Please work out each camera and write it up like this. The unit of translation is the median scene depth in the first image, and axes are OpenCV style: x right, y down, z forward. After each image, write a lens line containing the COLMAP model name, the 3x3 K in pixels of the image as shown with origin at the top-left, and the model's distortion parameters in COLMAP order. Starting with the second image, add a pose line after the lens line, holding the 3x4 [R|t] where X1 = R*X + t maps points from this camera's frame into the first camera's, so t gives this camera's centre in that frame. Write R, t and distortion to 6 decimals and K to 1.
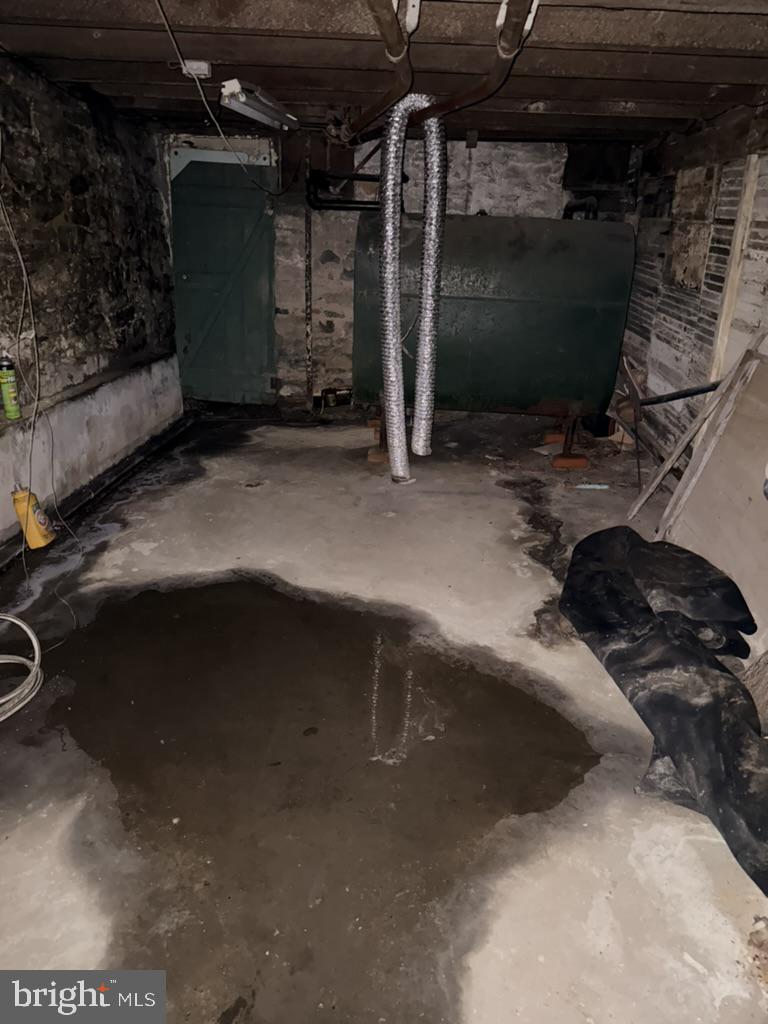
lens RADIAL K [[716.8, 0, 379.1], [0, 716.8, 516.9], [0, 0, 1]] dist [0.040602, -0.027902]
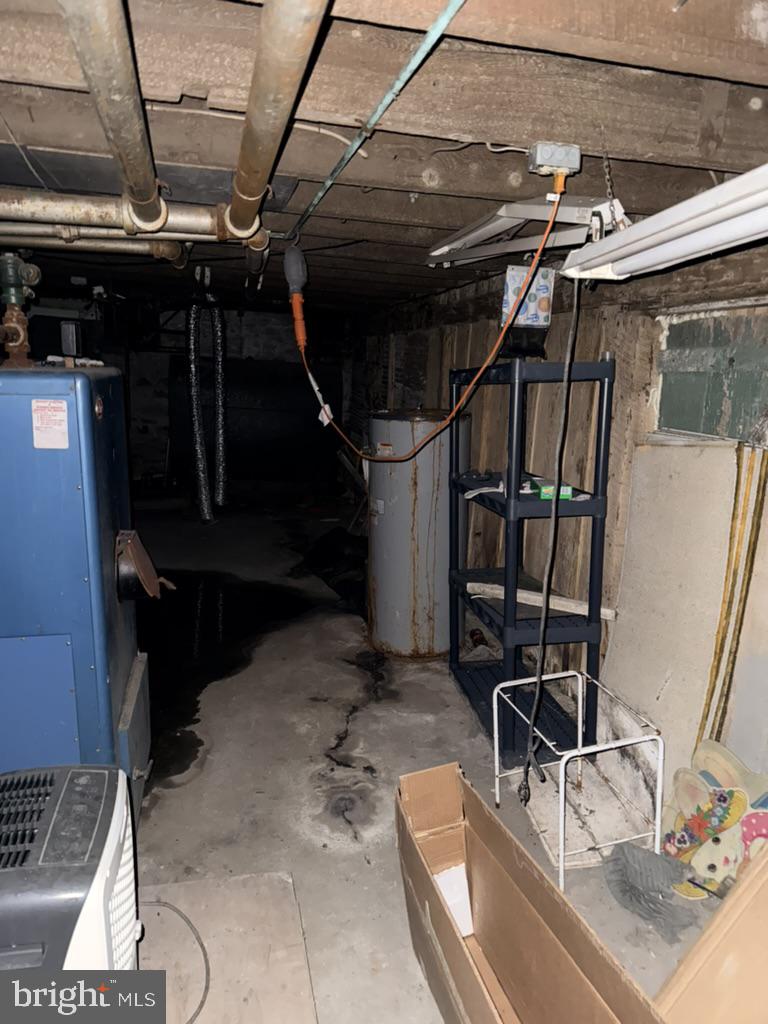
lens RADIAL K [[716.8, 0, 380.9], [0, 716.8, 513.6], [0, 0, 1]] dist [0.040602, -0.027902]
pose [[0.956315, -0.042335, 0.289257, -0.057306], [0.089641, 0.984260, -0.152306, 0.191122], [-0.278256, 0.171582, 0.945057, -0.537975]]
